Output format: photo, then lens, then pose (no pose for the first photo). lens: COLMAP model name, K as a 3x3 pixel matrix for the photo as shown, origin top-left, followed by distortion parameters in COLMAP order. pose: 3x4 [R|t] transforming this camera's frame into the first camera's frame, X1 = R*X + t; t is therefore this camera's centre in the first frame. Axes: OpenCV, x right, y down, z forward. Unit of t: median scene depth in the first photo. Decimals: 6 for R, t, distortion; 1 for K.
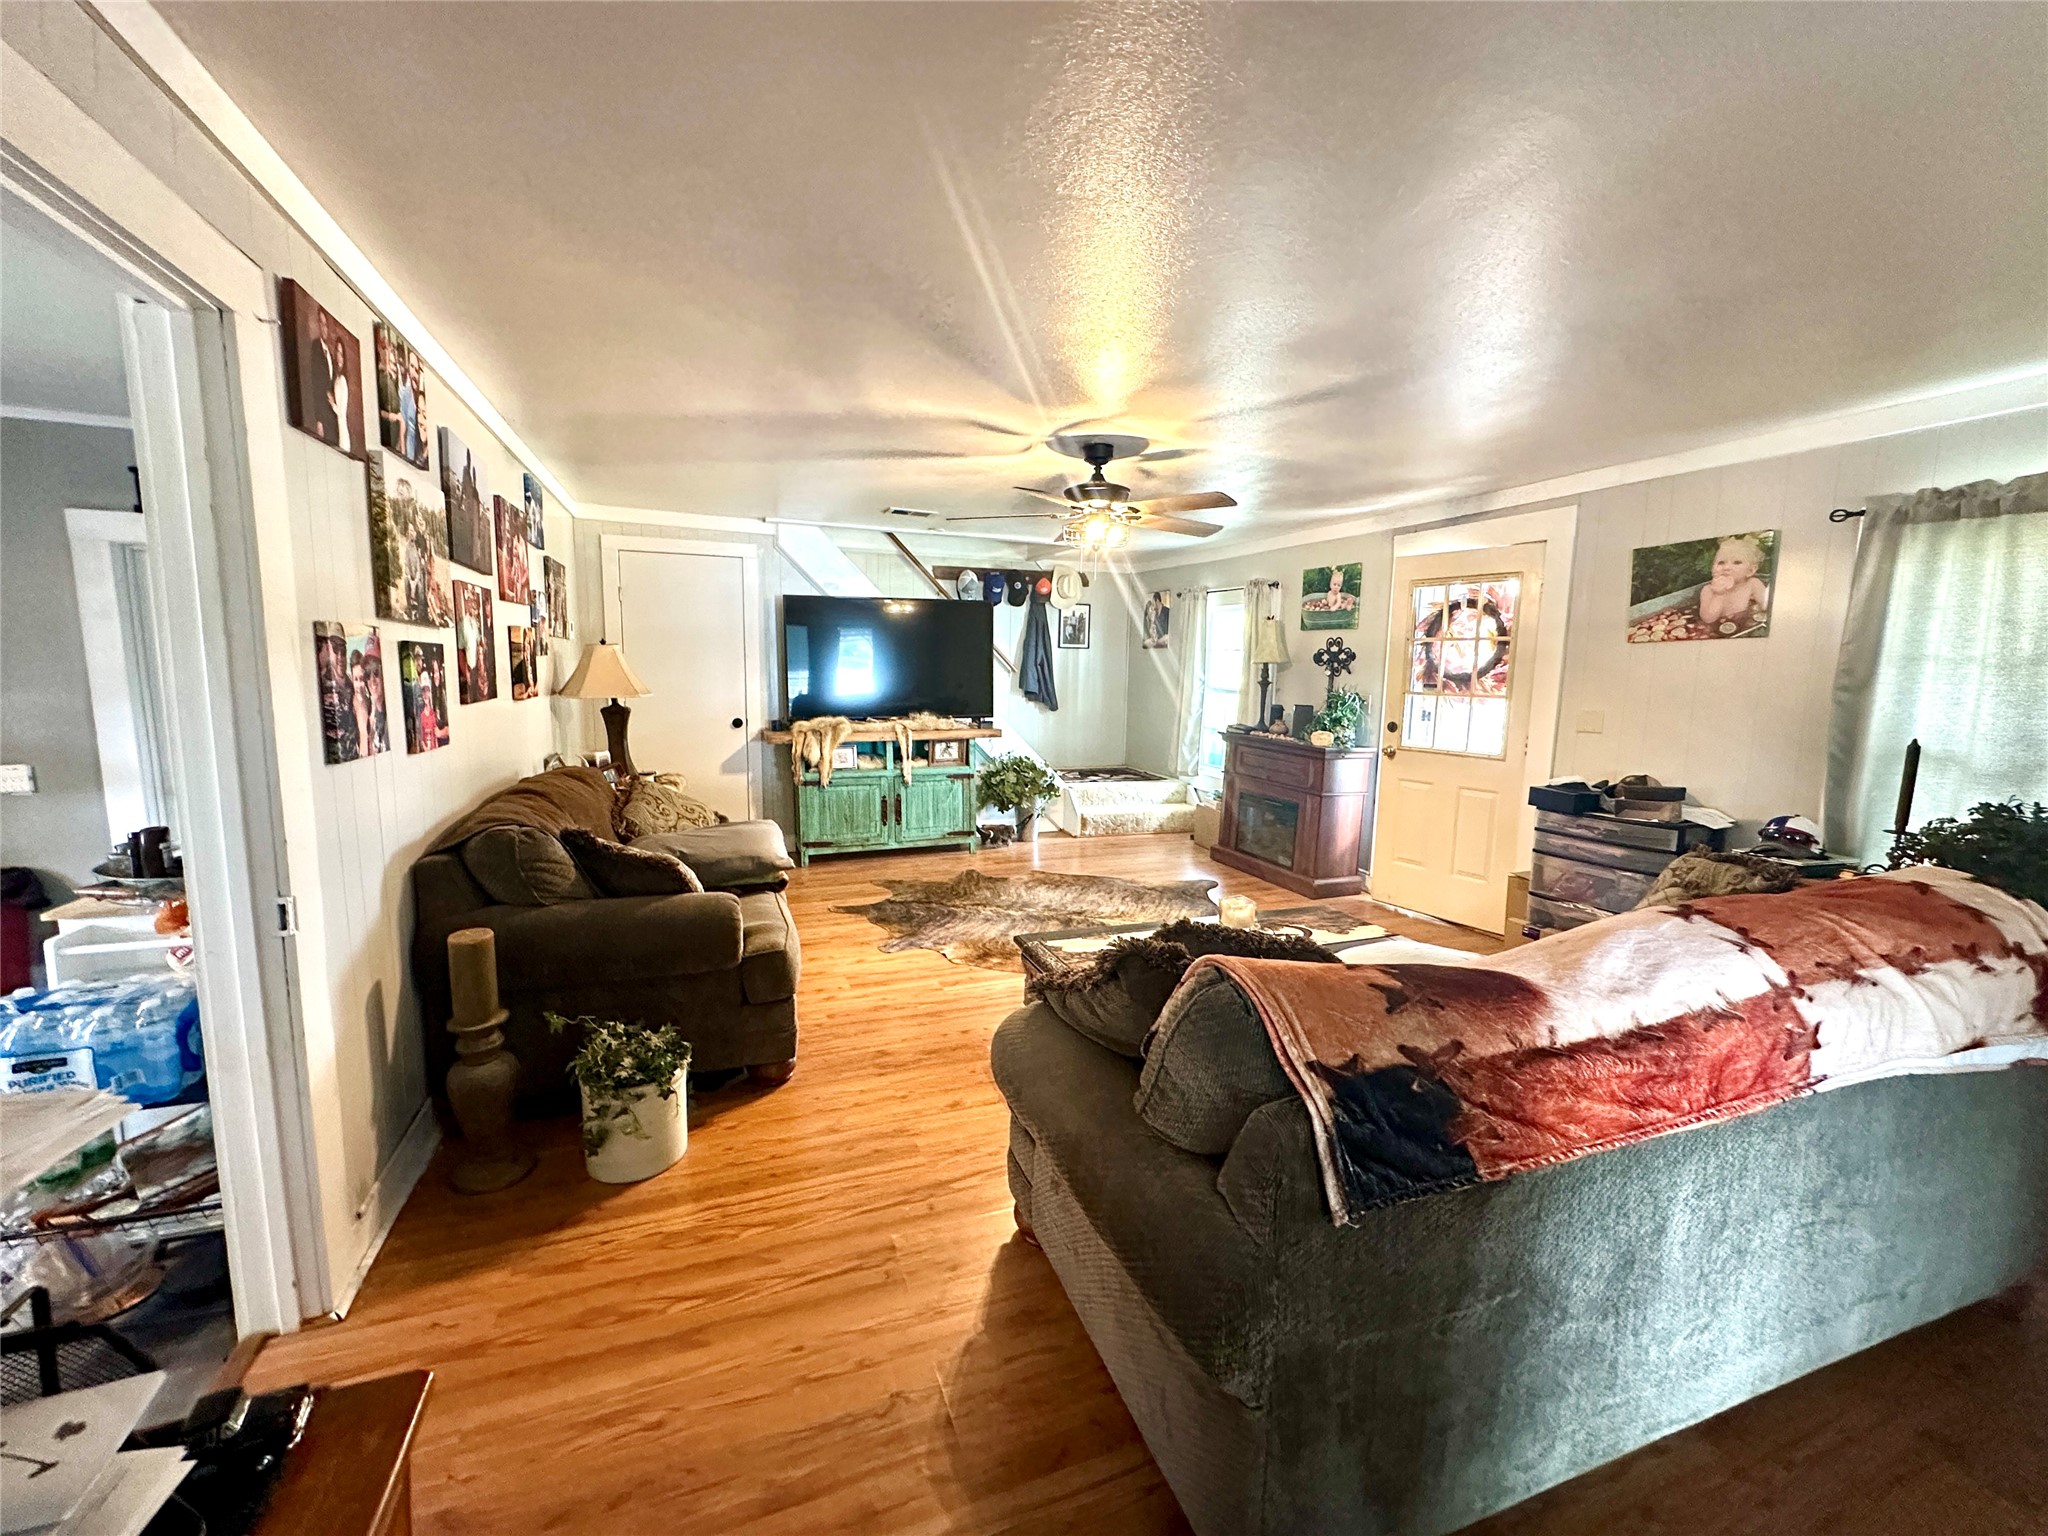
lens RADIAL K [[821.4, 0, 1024.0], [0, 821.4, 768.0], [0, 0, 1]] dist [-0.000064, -0.000027]
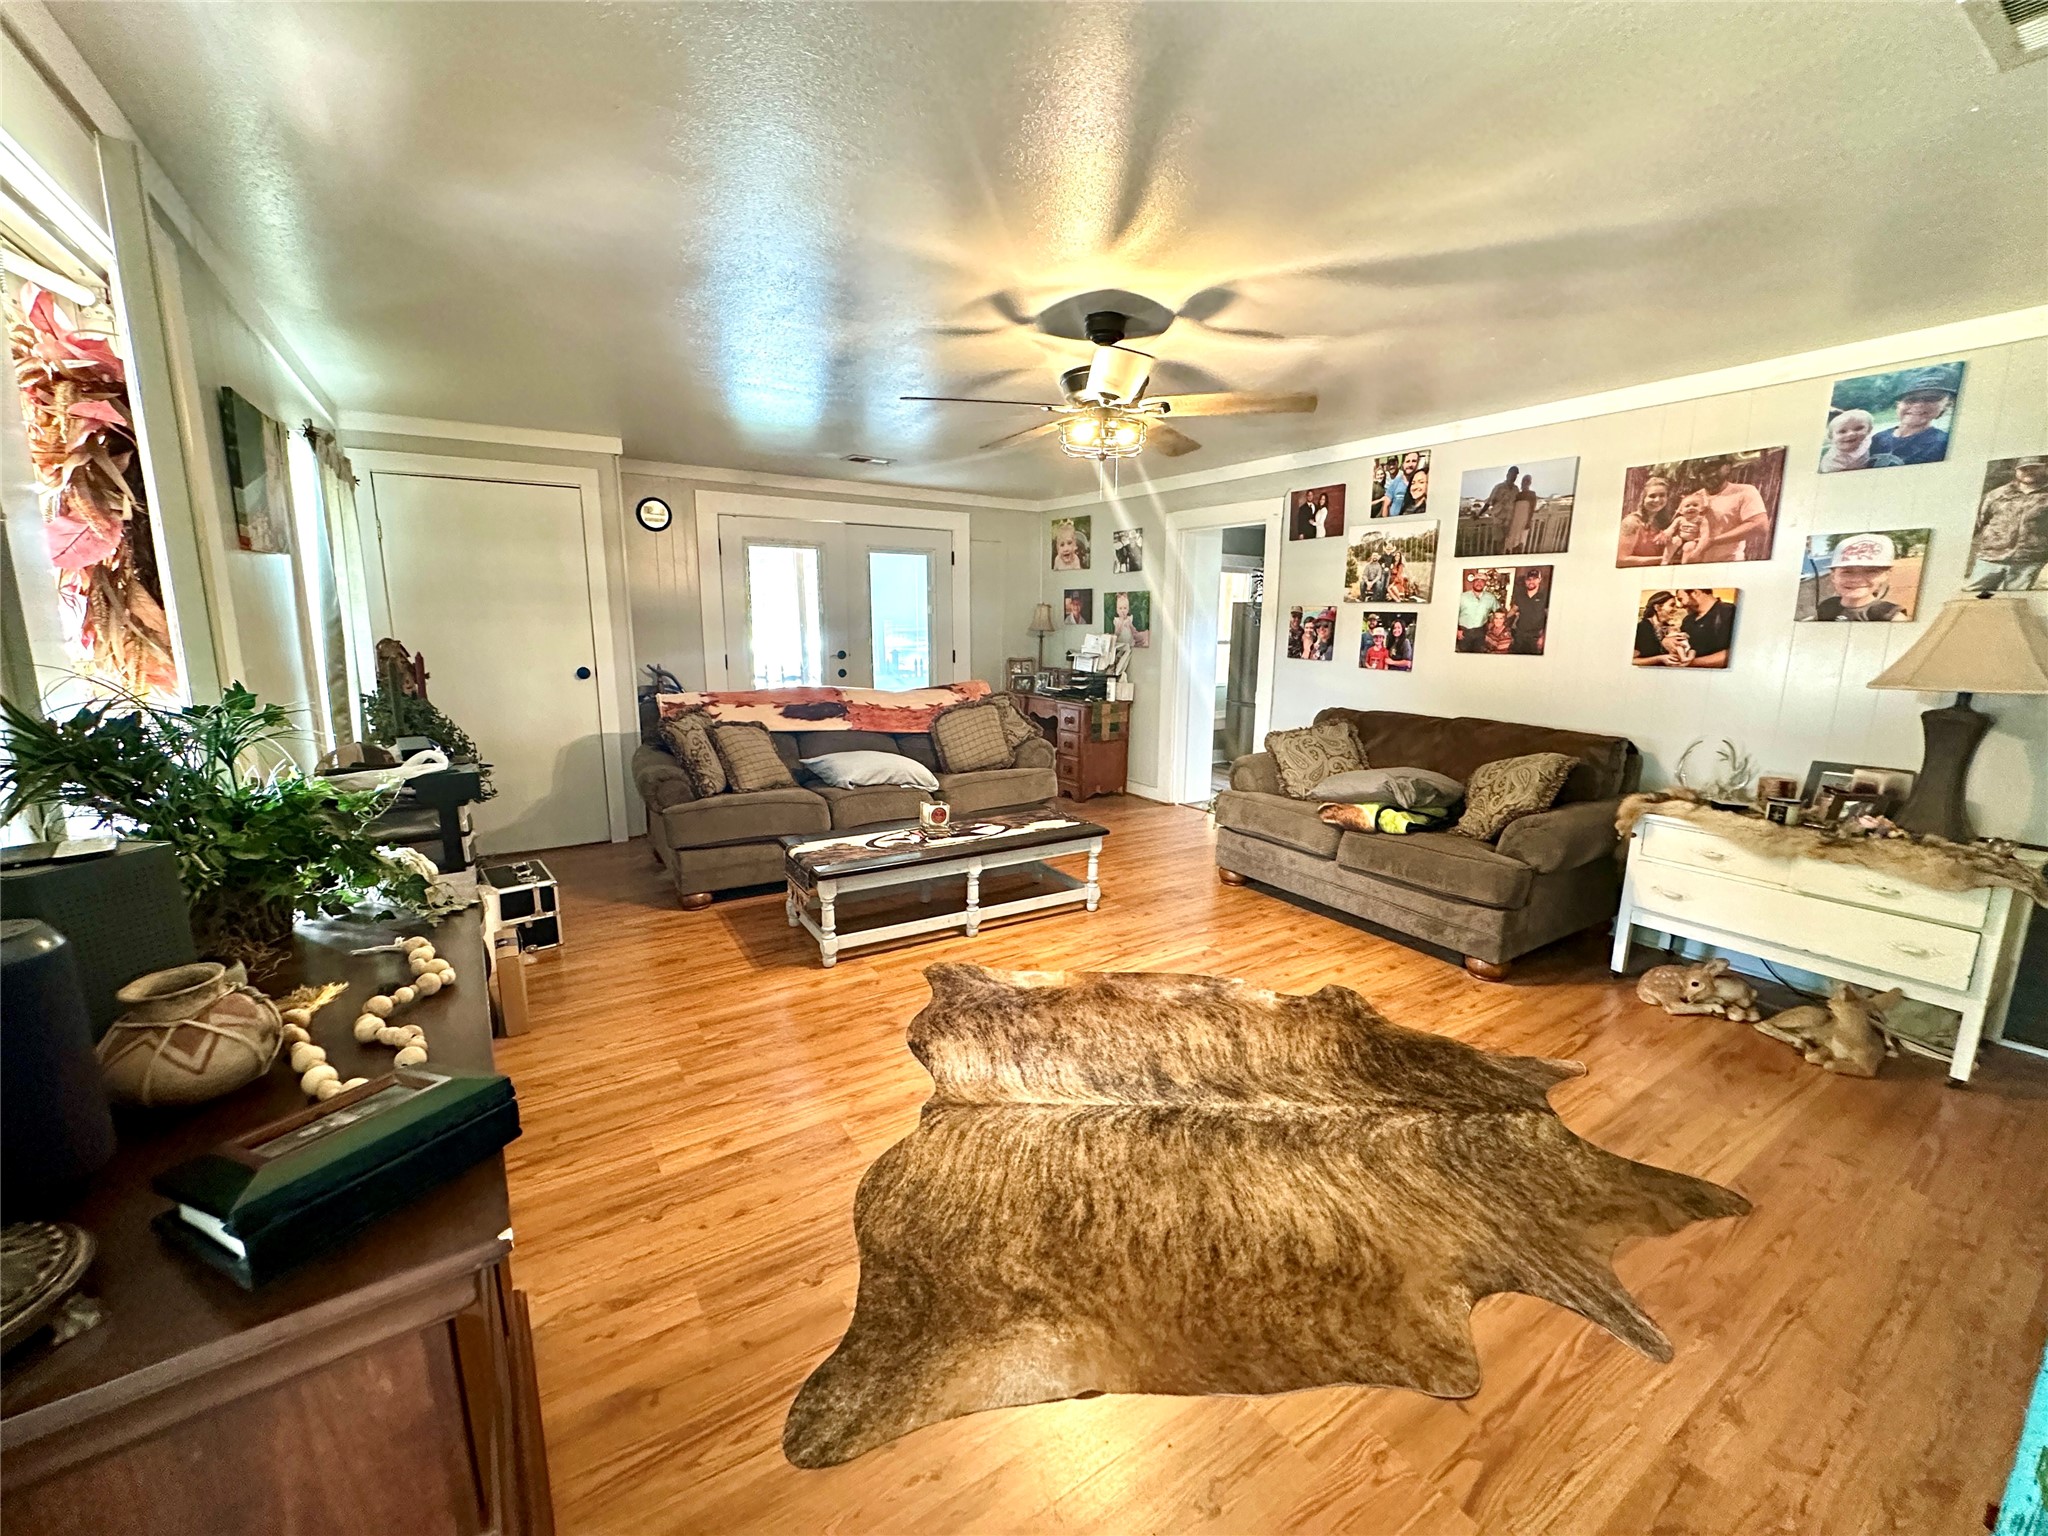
lens RADIAL K [[821.4, 0, 1024.0], [0, 821.4, 768.0], [0, 0, 1]] dist [-0.000064, -0.000027]
pose [[-0.978469, 0.006595, -0.206289, 0.247222], [-0.055690, 0.953981, 0.294650, -0.165973], [0.198739, 0.299794, -0.933074, 1.384592]]
